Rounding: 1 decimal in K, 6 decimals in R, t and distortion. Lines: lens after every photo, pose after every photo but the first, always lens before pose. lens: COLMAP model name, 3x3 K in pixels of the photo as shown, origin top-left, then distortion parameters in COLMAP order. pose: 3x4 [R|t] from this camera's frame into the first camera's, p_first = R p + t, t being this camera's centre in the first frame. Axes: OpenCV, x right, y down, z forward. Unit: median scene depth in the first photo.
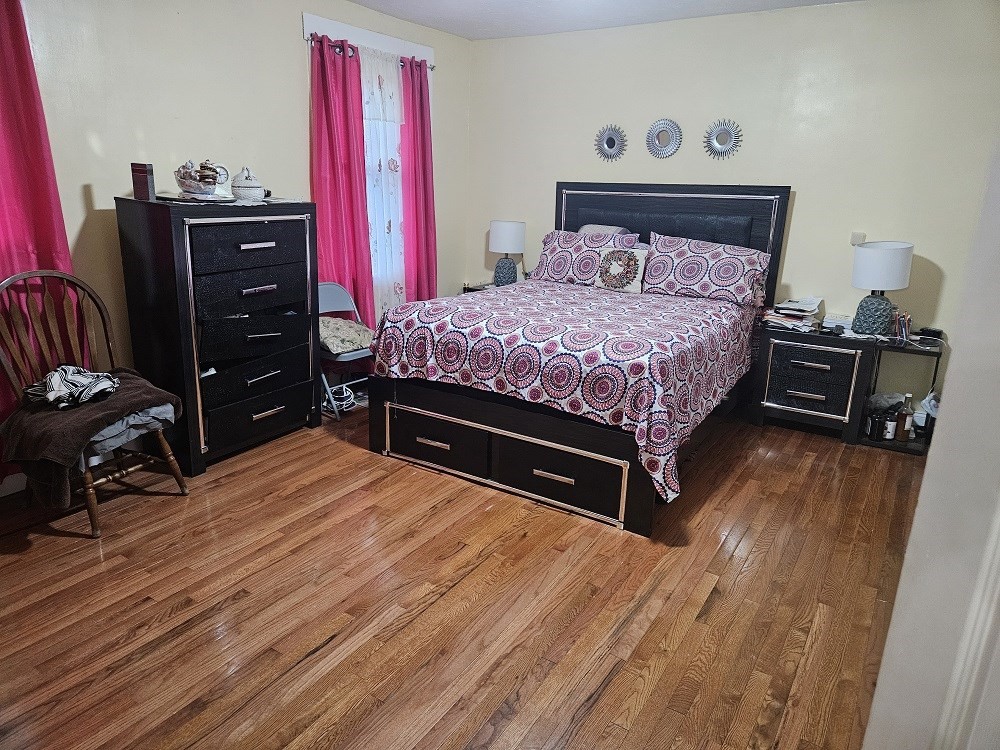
lens RADIAL K [[651.7, 0, 500.0], [0, 651.7, 375.0], [0, 0, 1]] dist [-0.002577, -0.000594]
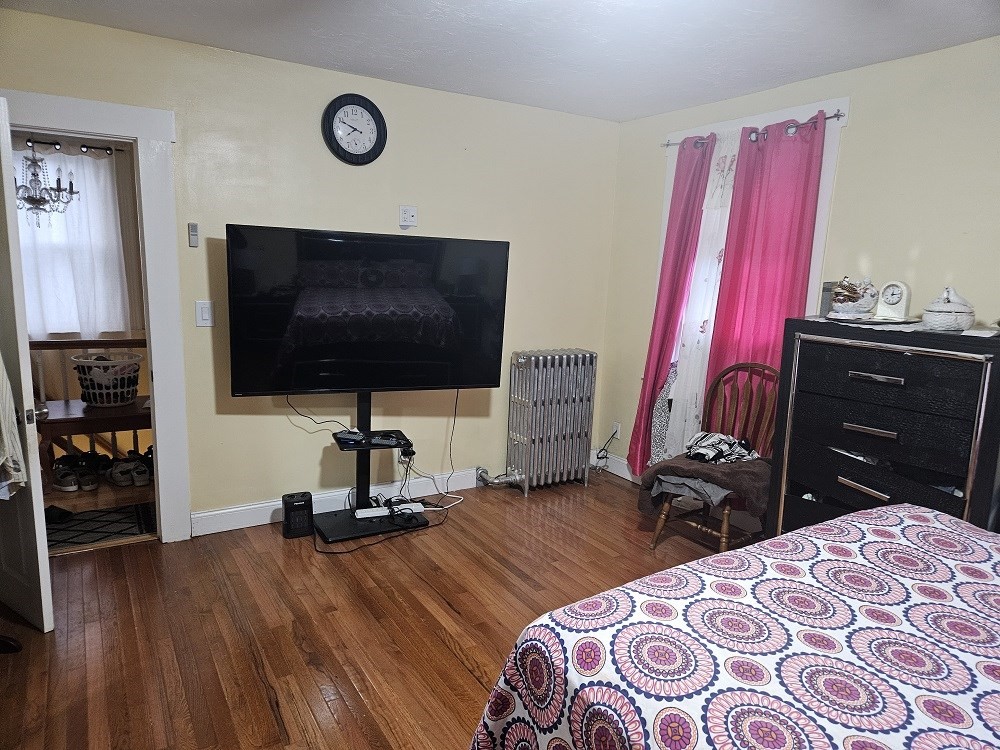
lens RADIAL K [[651.7, 0, 500.0], [0, 651.7, 375.0], [0, 0, 1]] dist [-0.002577, -0.000594]
pose [[-0.448832, 0.124937, -0.884840, 0.595660], [-0.295351, 0.913792, 0.278841, -0.317824], [0.843397, 0.386491, -0.373238, 0.997719]]
